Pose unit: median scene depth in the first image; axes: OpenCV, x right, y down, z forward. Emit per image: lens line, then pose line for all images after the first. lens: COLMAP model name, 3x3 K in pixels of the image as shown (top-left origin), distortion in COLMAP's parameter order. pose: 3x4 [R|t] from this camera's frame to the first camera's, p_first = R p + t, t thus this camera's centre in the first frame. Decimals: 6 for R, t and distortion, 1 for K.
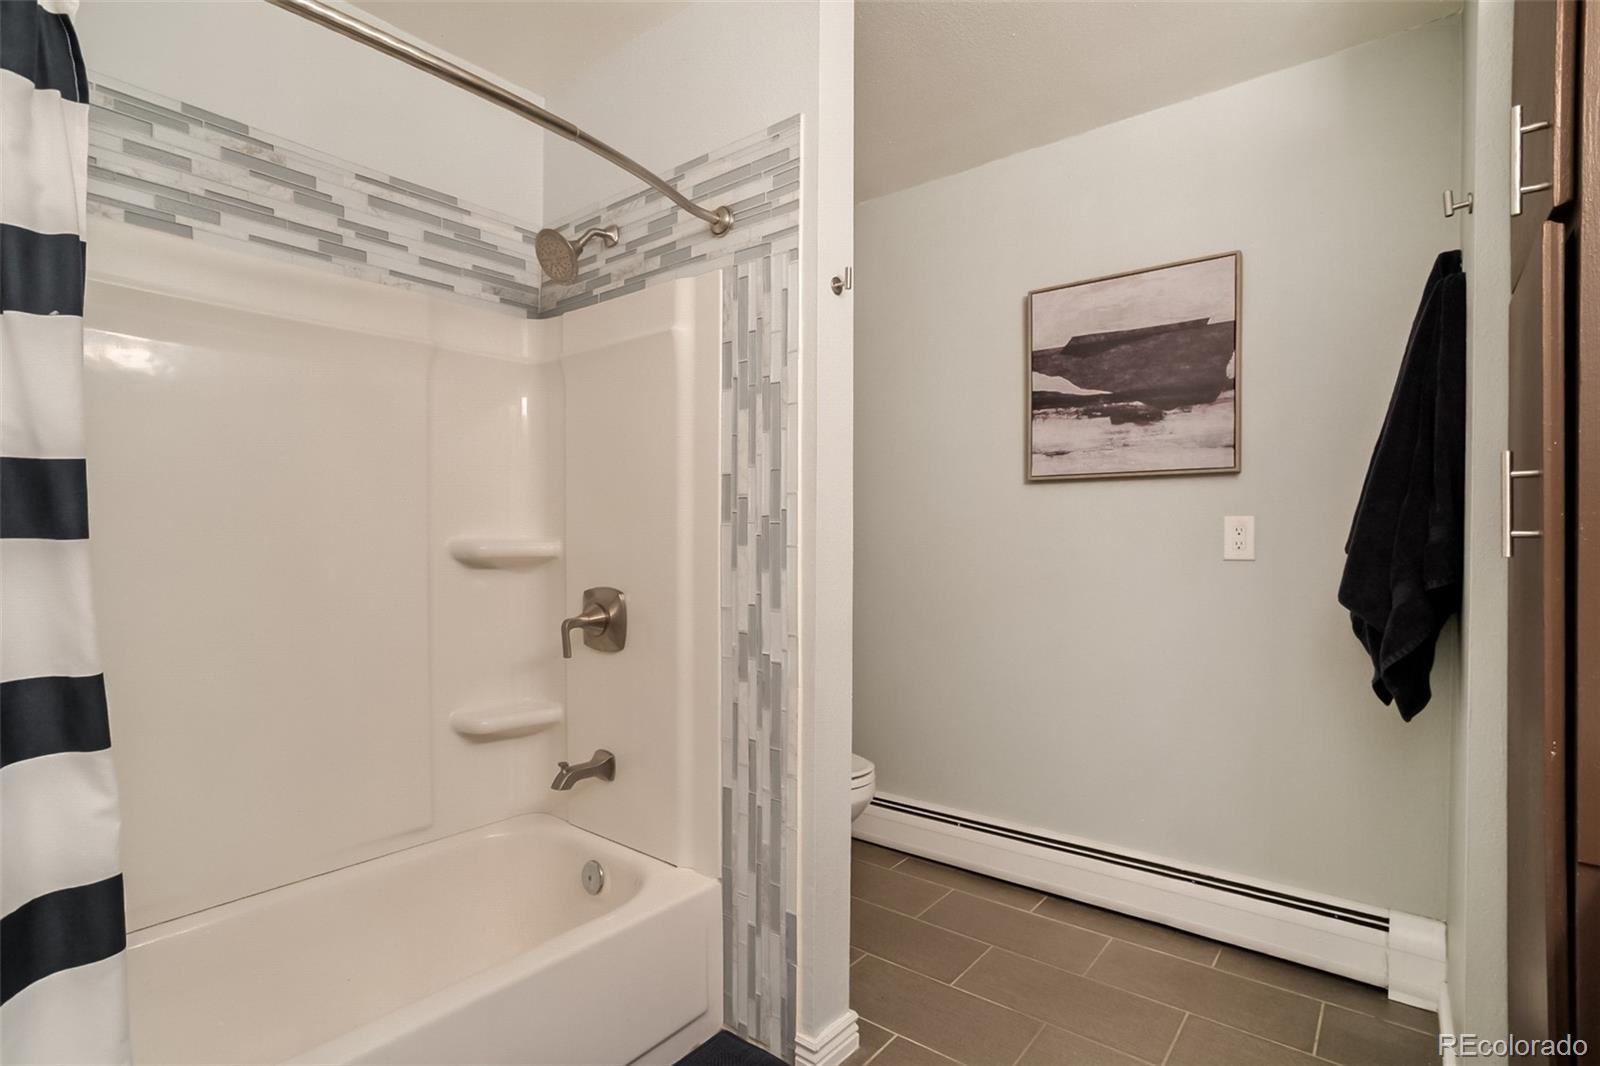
lens RADIAL K [[773.1, 0, 789.7], [0, 773.1, 544.8], [0, 0, 1]] dist [-0.043851, 0.022370]
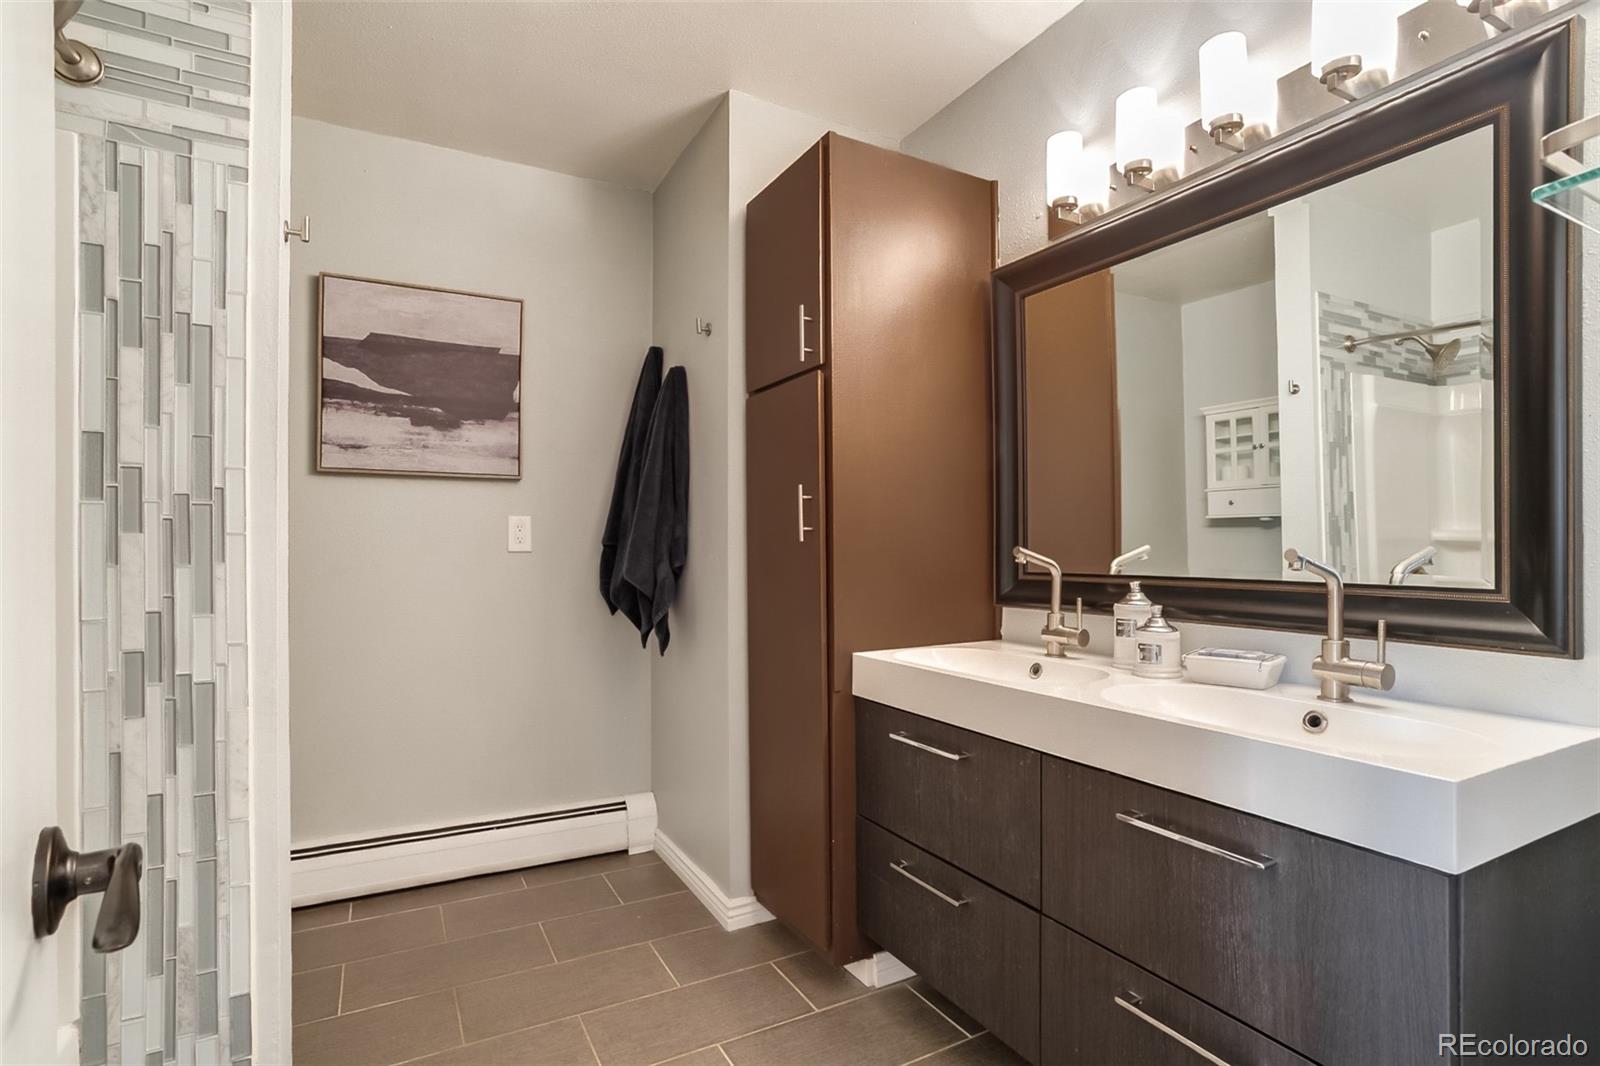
lens RADIAL K [[773.1, 0, 787.3], [0, 773.1, 538.8], [0, 0, 1]] dist [-0.043851, 0.022370]
pose [[0.402543, 0.006679, 0.915377, -0.381860], [0.006221, 0.999930, -0.010032, 0.014437], [-0.915380, 0.009733, 0.402474, 0.120339]]
